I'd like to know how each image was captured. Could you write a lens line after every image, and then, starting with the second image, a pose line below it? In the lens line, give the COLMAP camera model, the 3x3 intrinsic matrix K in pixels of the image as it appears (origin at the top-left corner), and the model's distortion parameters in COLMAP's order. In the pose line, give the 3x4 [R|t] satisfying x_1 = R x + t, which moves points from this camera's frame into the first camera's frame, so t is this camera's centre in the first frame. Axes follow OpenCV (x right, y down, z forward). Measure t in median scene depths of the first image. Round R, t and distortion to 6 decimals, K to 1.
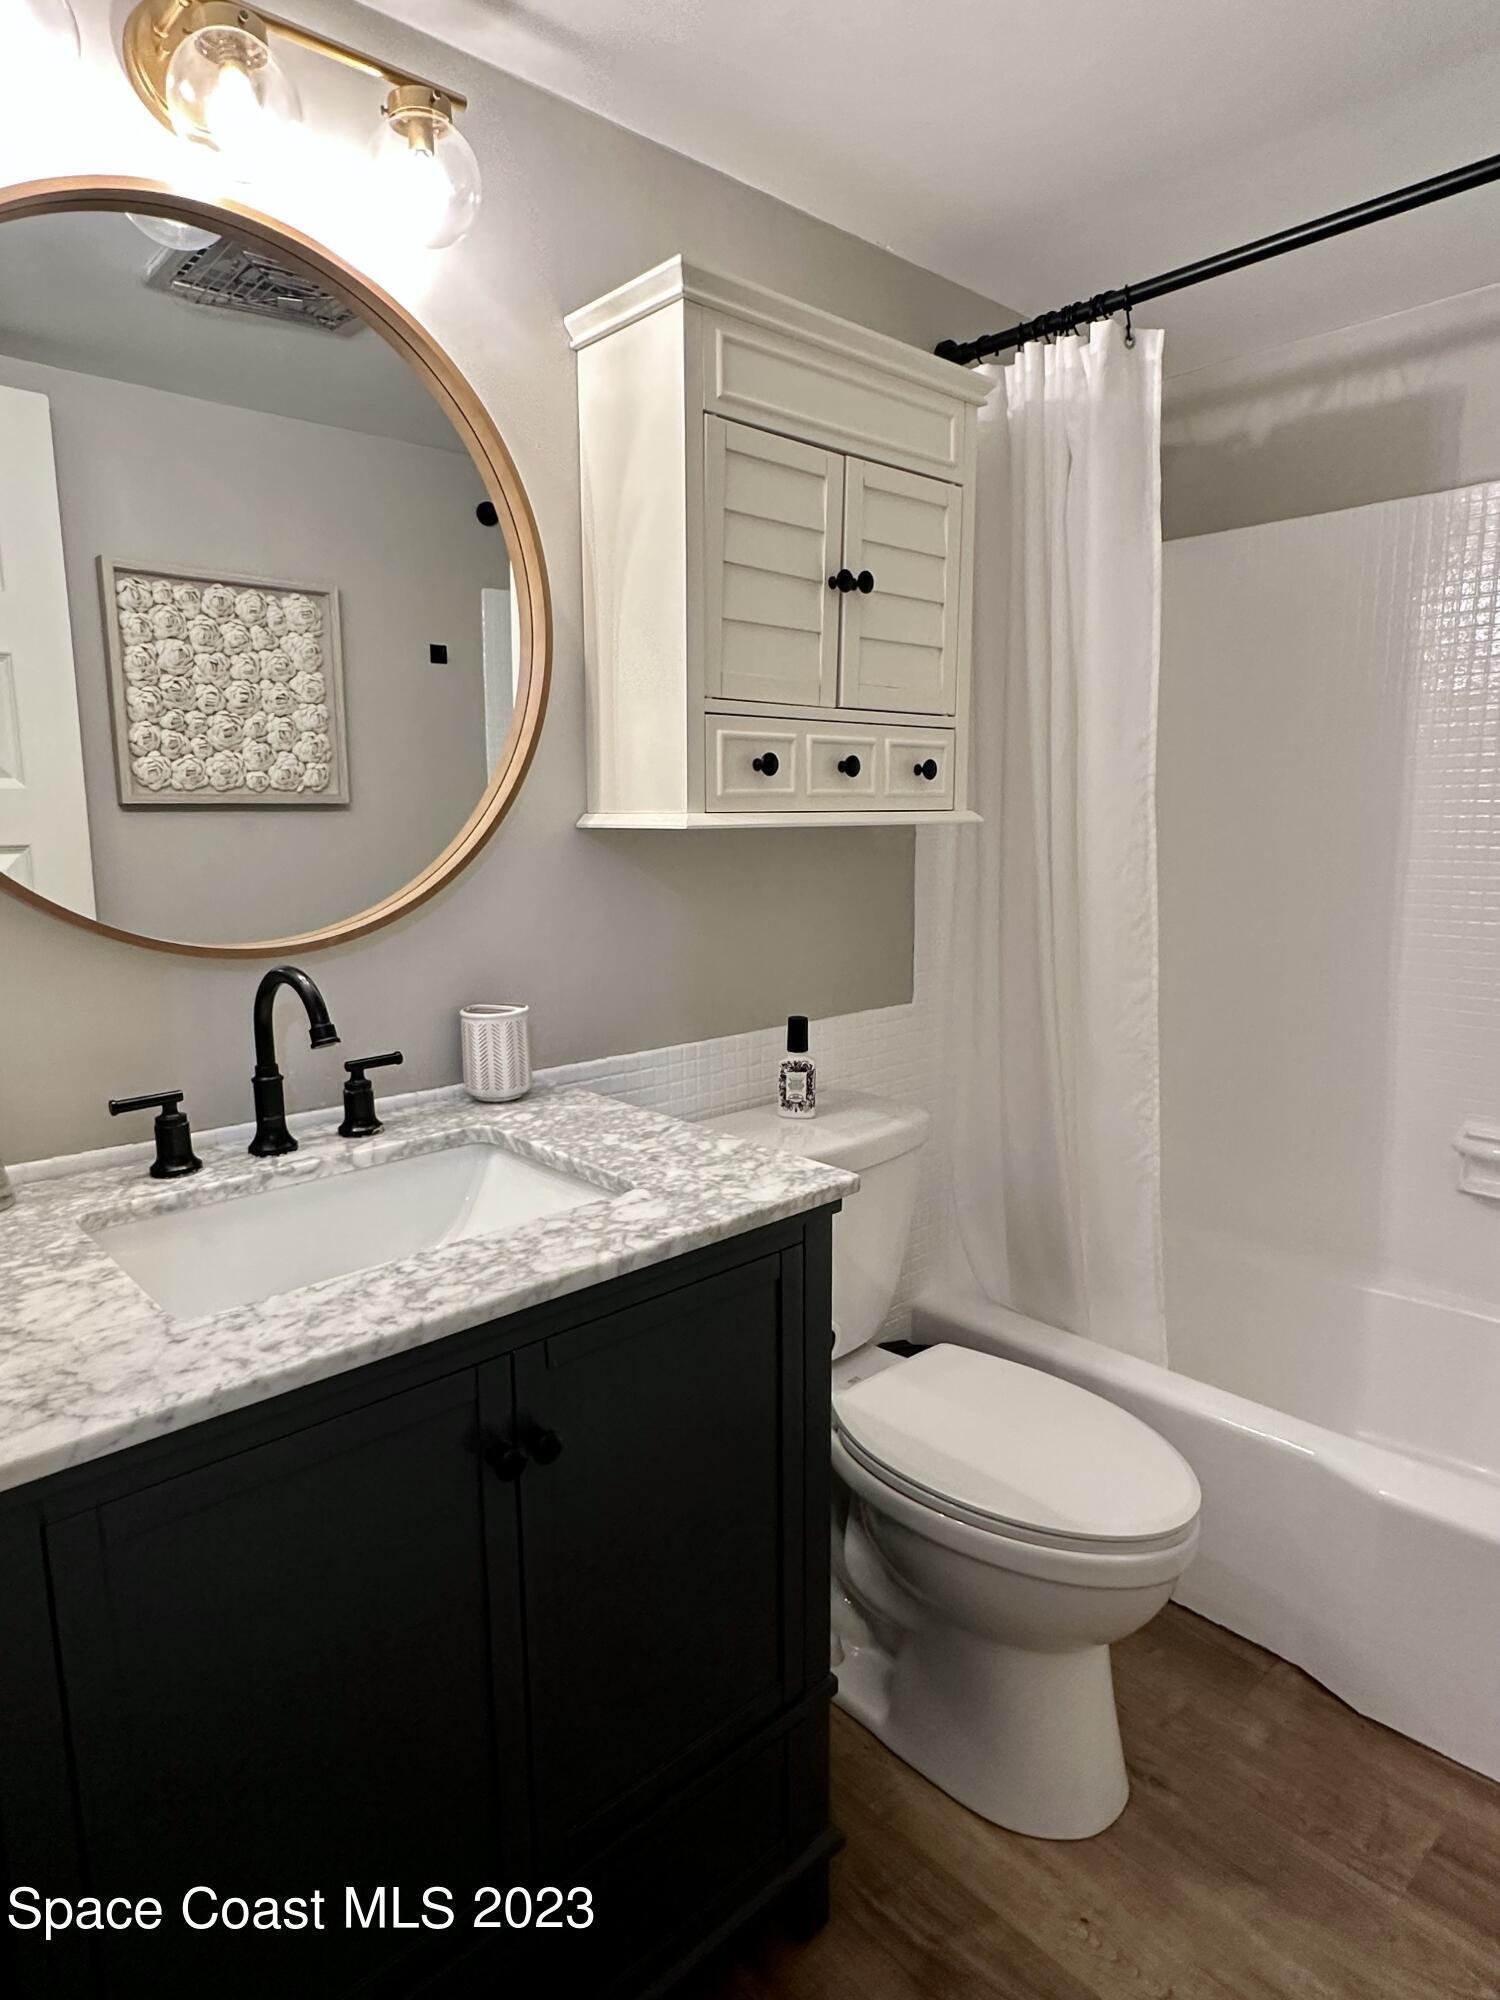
lens RADIAL K [[1181.7, 0, 750.0], [0, 1181.7, 1000.0], [0, 0, 1]] dist [-0.004551, -0.000345]
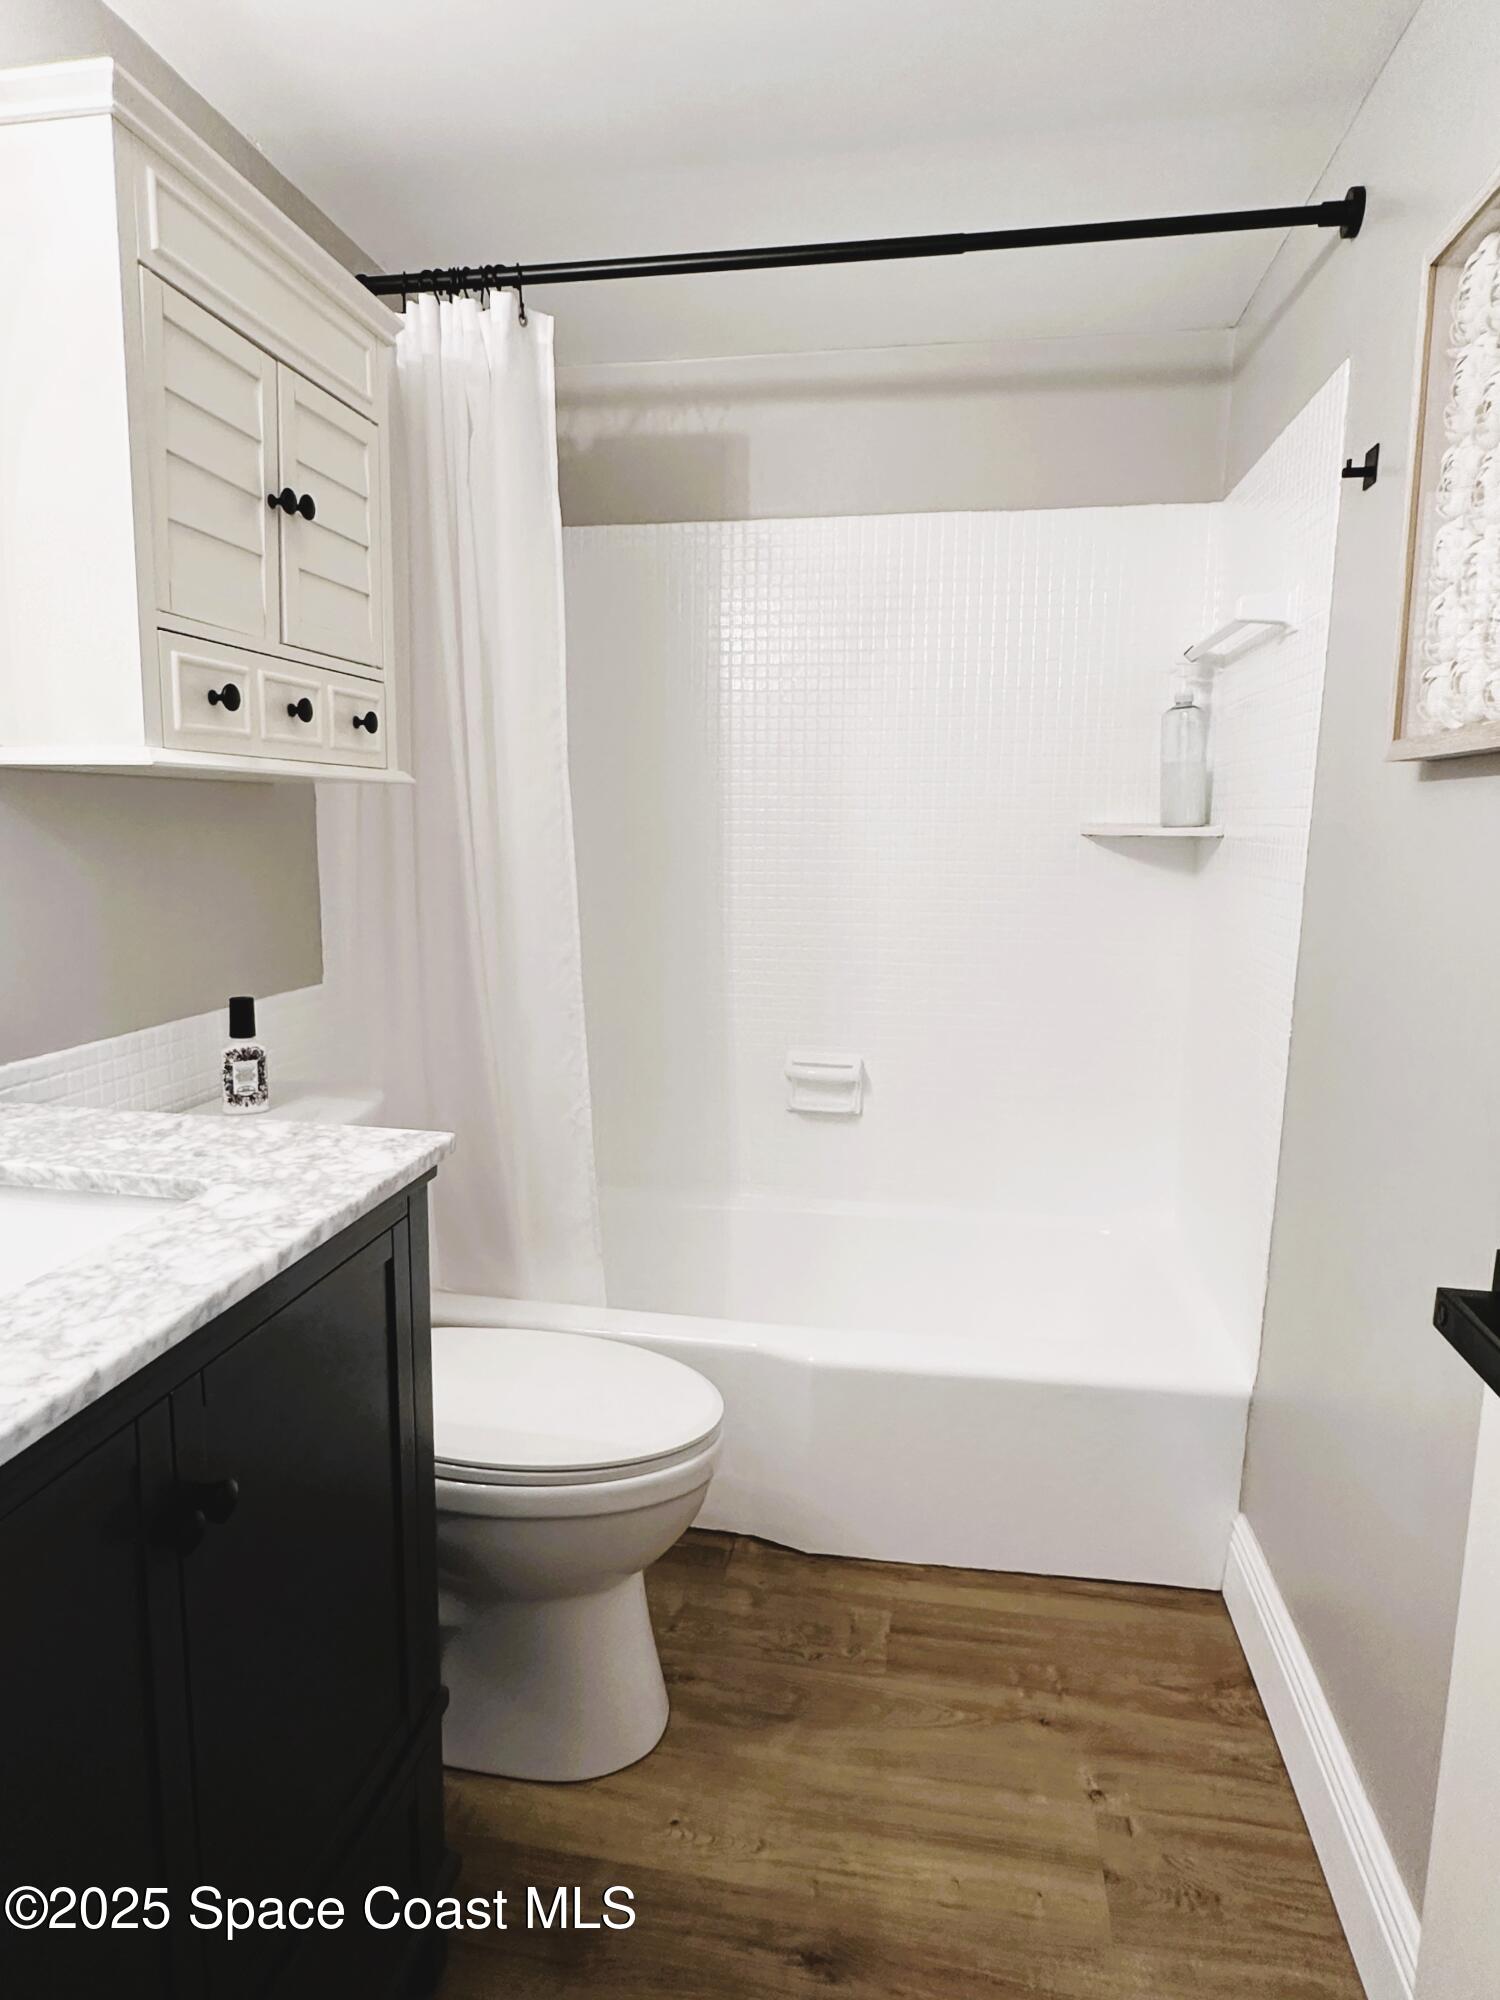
lens RADIAL K [[1192.4, 0, 750.0], [0, 1192.4, 1000.0], [0, 0, 1]] dist [-0.001450, -0.002960]
pose [[0.790014, -0.076633, 0.608281, -0.221160], [0.082818, 0.996403, 0.017969, 0.035089], [-0.607469, 0.036181, 0.793519, 0.082305]]
